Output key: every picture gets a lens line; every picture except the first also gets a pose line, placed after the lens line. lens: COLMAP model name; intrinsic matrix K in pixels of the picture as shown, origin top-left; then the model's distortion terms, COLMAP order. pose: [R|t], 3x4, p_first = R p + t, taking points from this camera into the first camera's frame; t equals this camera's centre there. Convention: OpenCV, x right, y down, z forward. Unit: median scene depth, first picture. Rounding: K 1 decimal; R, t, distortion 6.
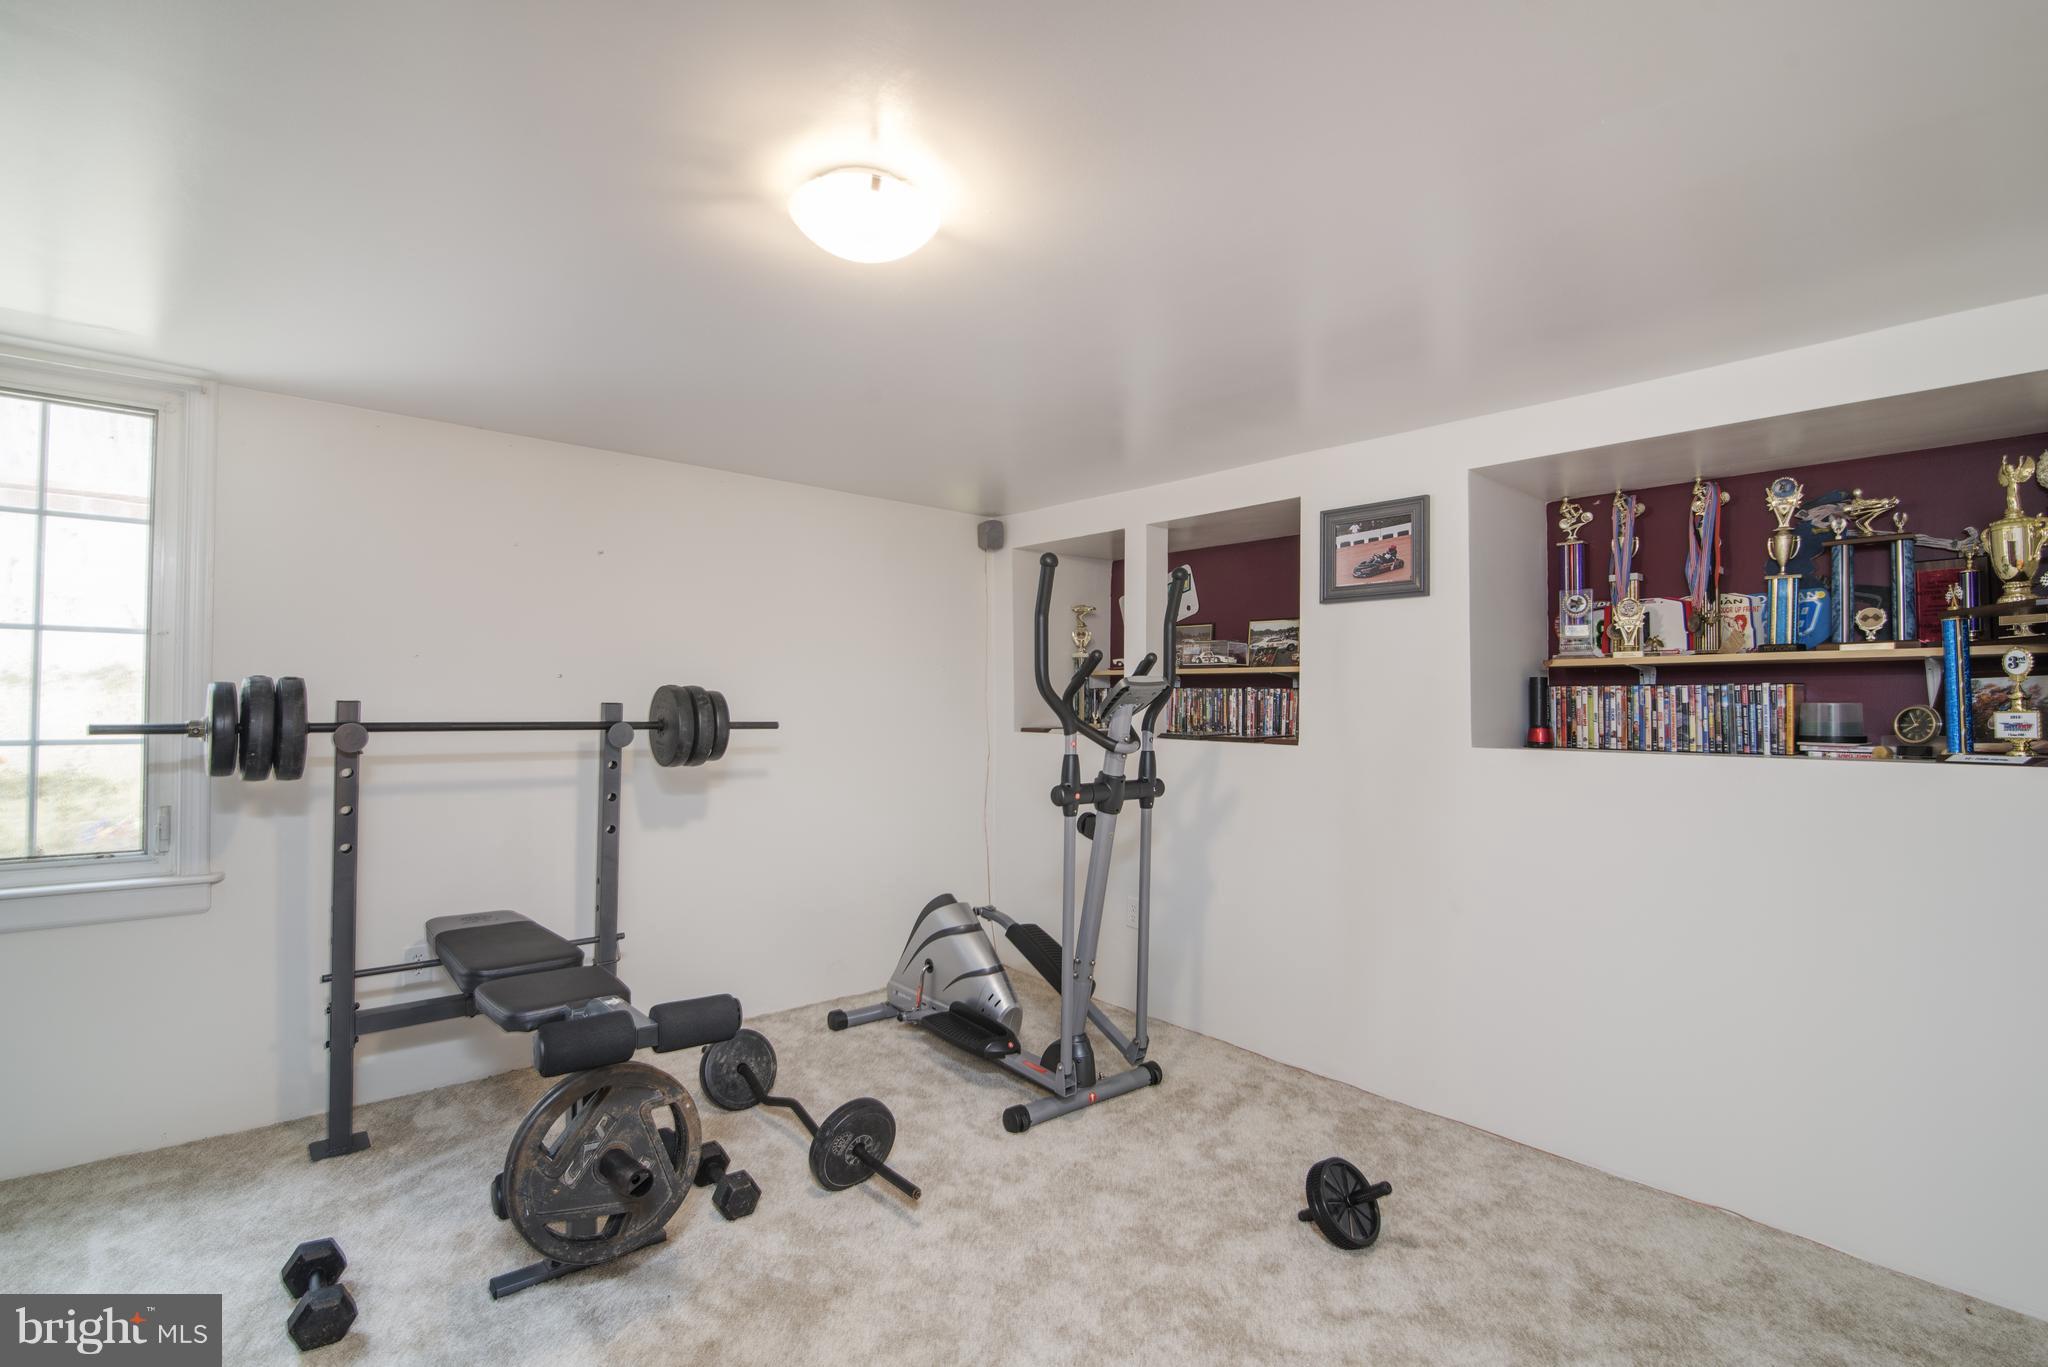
lens RADIAL K [[950.6, 0, 1024.0], [0, 950.6, 683.5], [0, 0, 1]] dist [-0.016232, 0.000150]
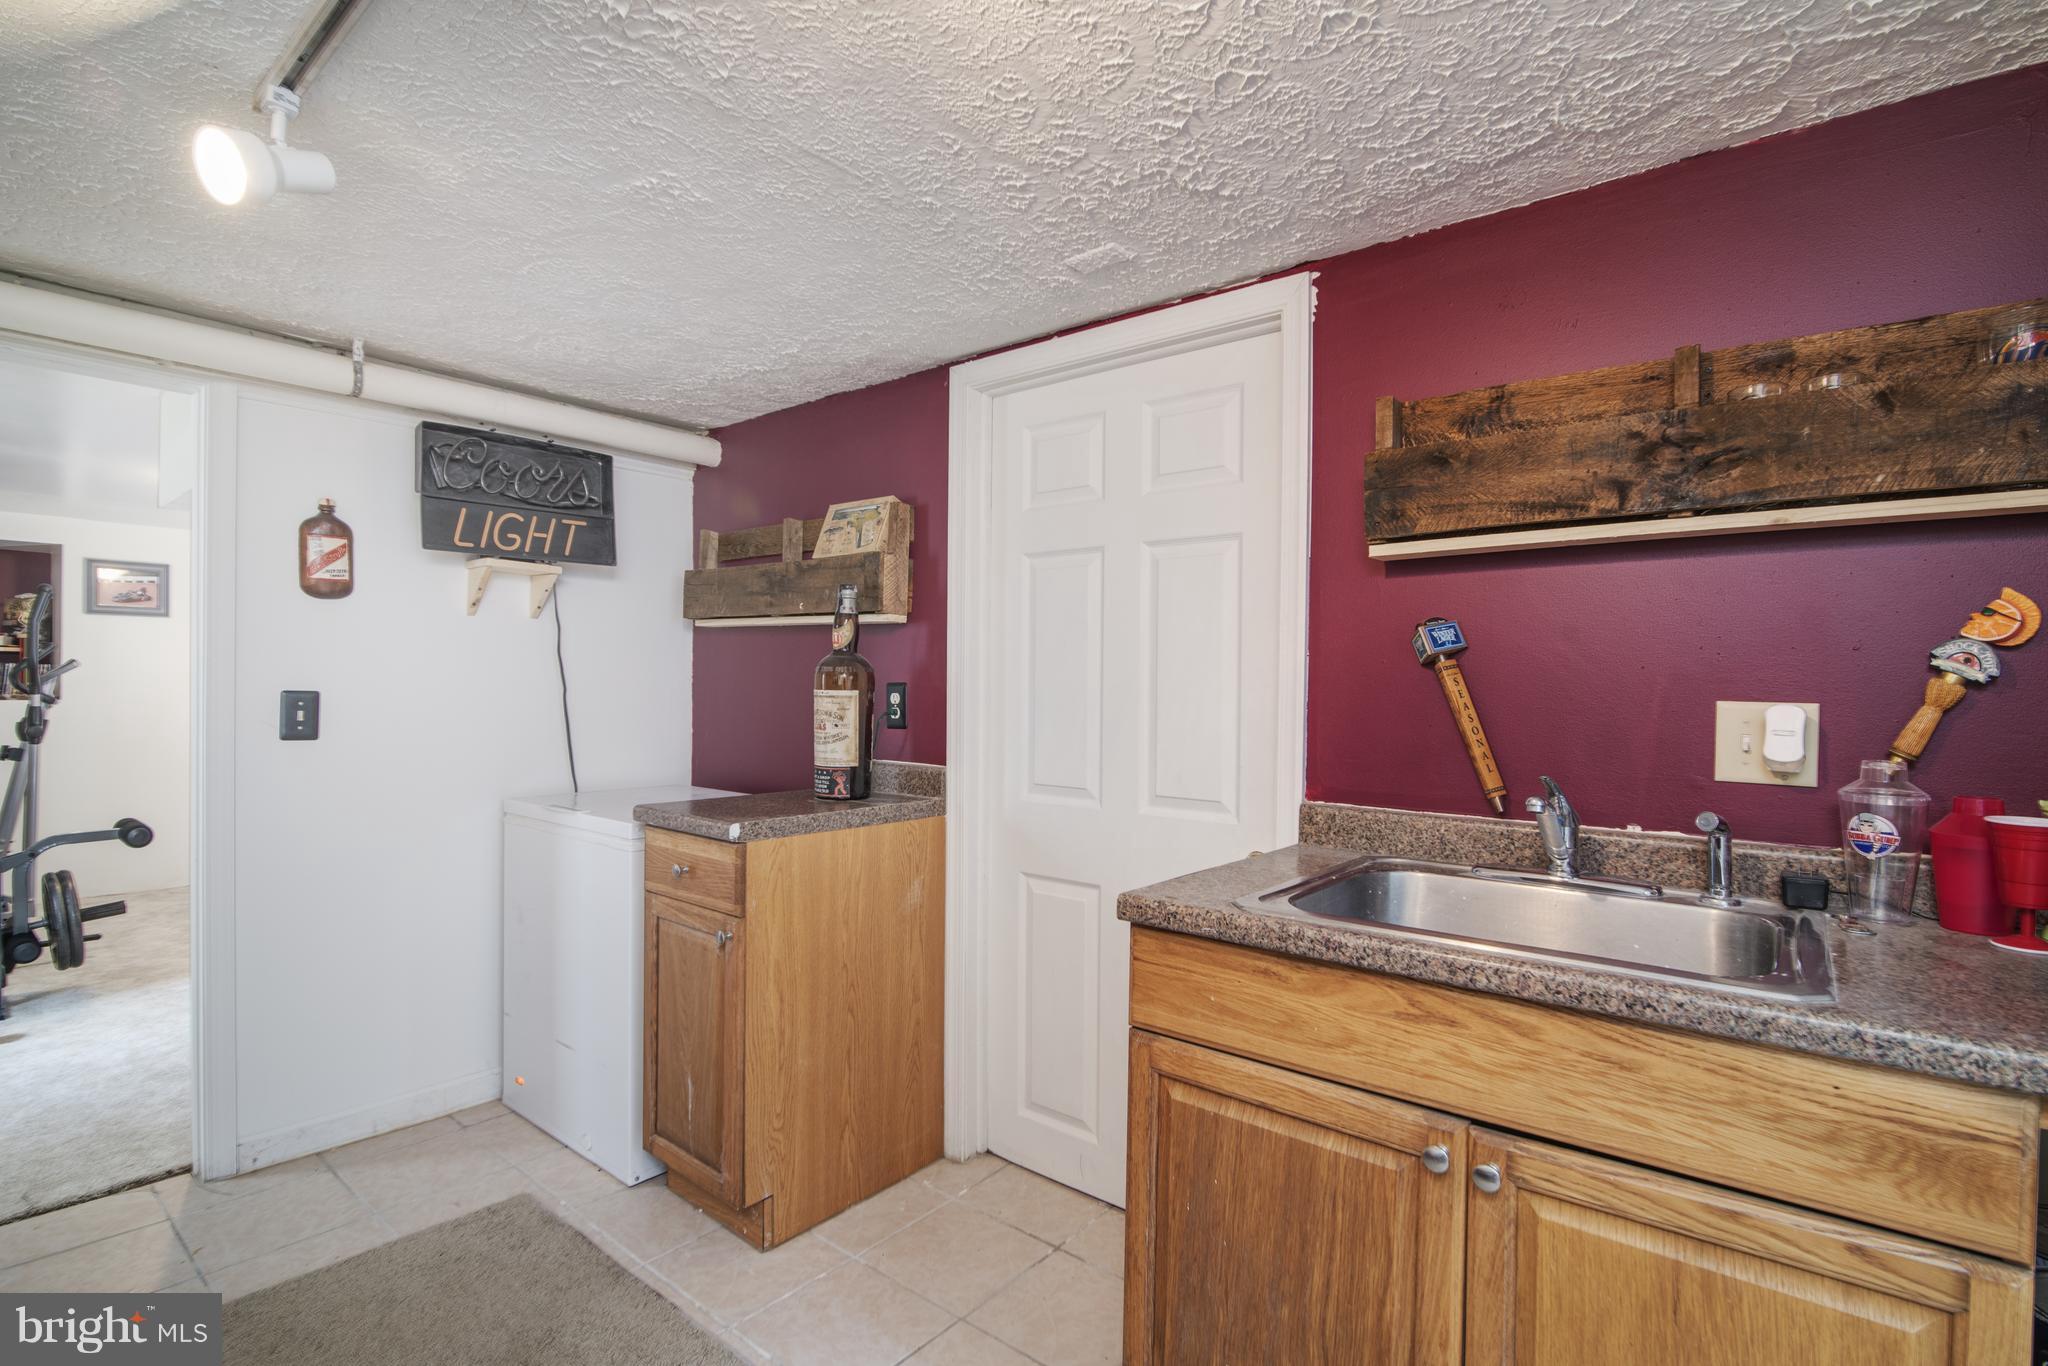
lens RADIAL K [[950.6, 0, 1024.0], [0, 950.6, 683.0], [0, 0, 1]] dist [-0.016232, 0.000150]
pose [[-0.161512, -0.014485, 0.986764, -1.732459], [-0.031741, 0.999451, 0.009476, -0.033234], [-0.986360, -0.029790, -0.161883, -0.400268]]
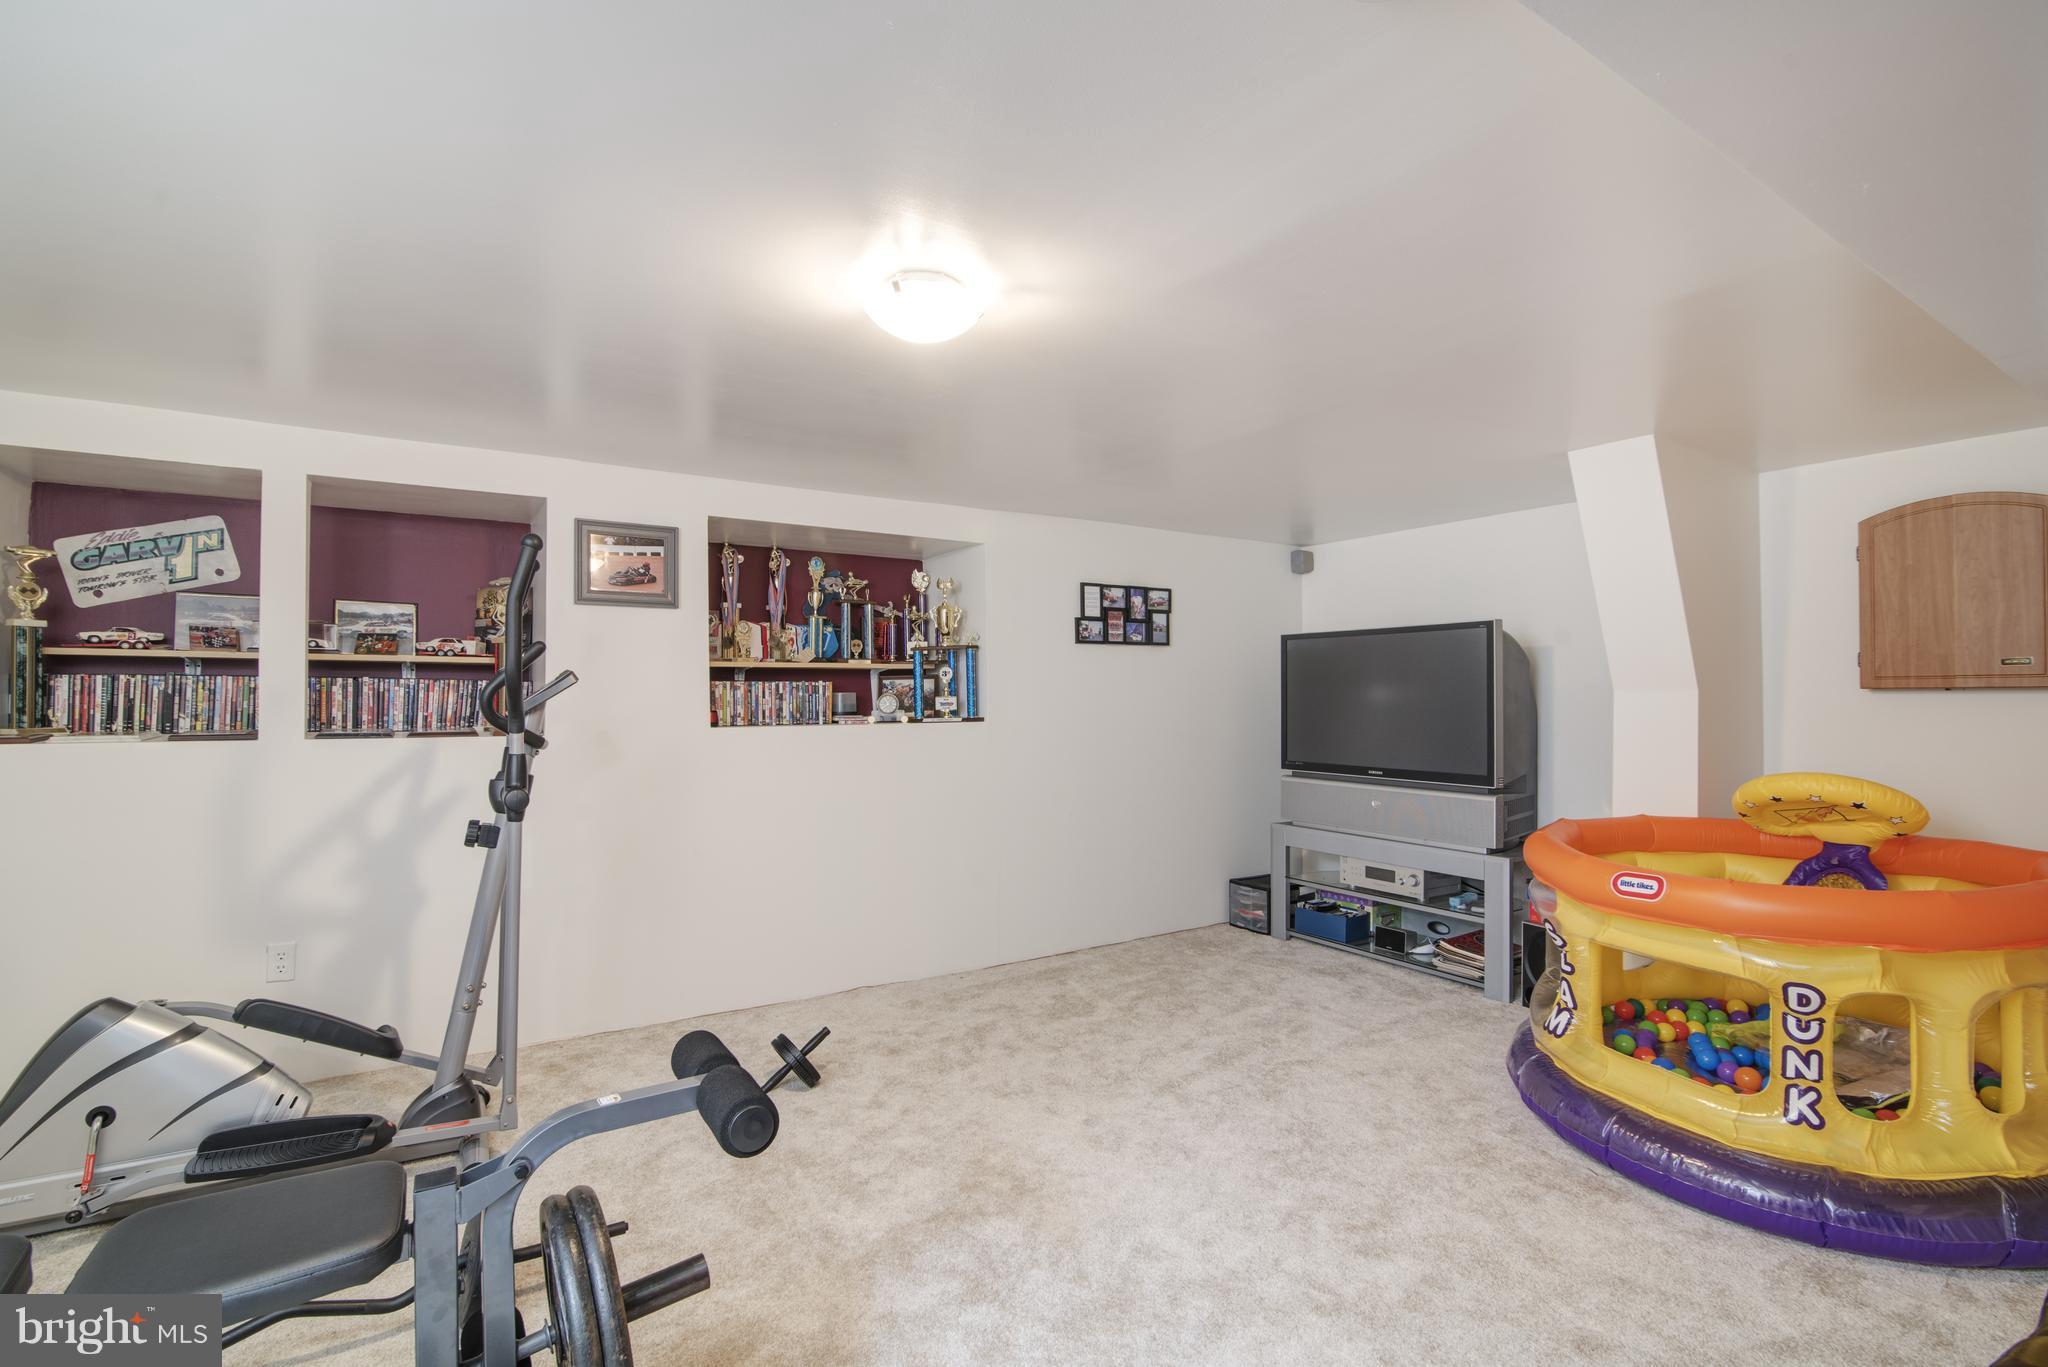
lens RADIAL K [[935.5, 0, 1021.7], [0, 935.5, 687.4], [0, 0, 1]] dist [-0.018428, 0.000400]
pose [[0.144870, -0.001480, 0.989450, -0.729868], [-0.020270, 0.999785, 0.004464, -0.003598], [-0.989243, -0.020703, 0.144809, 0.374998]]
